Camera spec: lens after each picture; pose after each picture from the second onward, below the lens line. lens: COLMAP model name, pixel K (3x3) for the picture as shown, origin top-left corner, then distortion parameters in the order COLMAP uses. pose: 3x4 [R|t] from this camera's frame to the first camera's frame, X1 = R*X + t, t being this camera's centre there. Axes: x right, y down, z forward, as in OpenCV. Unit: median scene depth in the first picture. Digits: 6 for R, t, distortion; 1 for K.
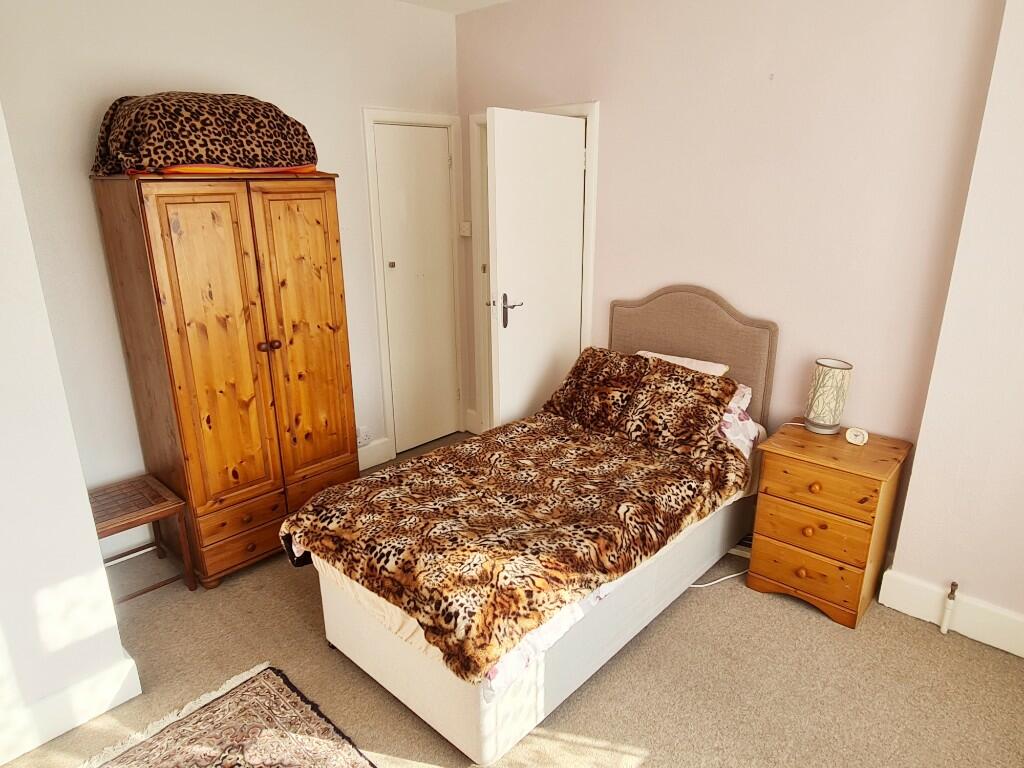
lens RADIAL K [[654.2, 0, 512.1], [0, 654.2, 384.8], [0, 0, 1]] dist [0.006889, 0.000485]
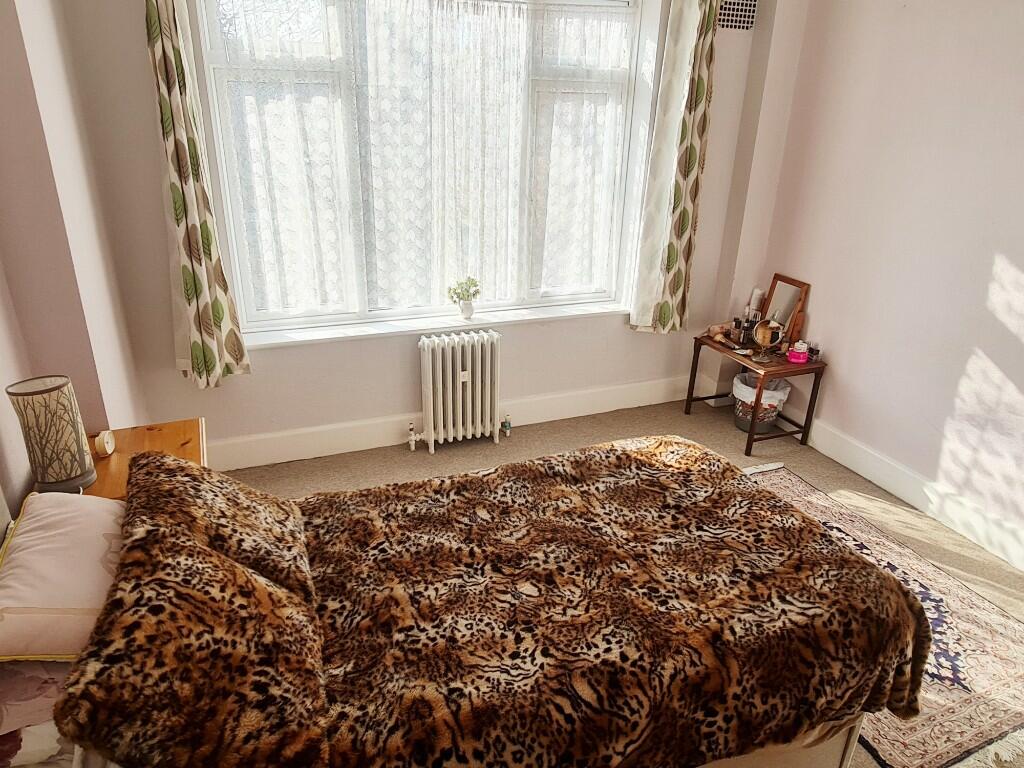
lens RADIAL K [[654.2, 0, 510.8], [0, 654.2, 382.3], [0, 0, 1]] dist [0.006889, 0.000485]
pose [[-0.902967, -0.184284, 0.388188, -0.171754], [0.110011, 0.774127, 0.623397, -0.424662], [-0.415389, 0.605612, -0.678738, 1.420258]]
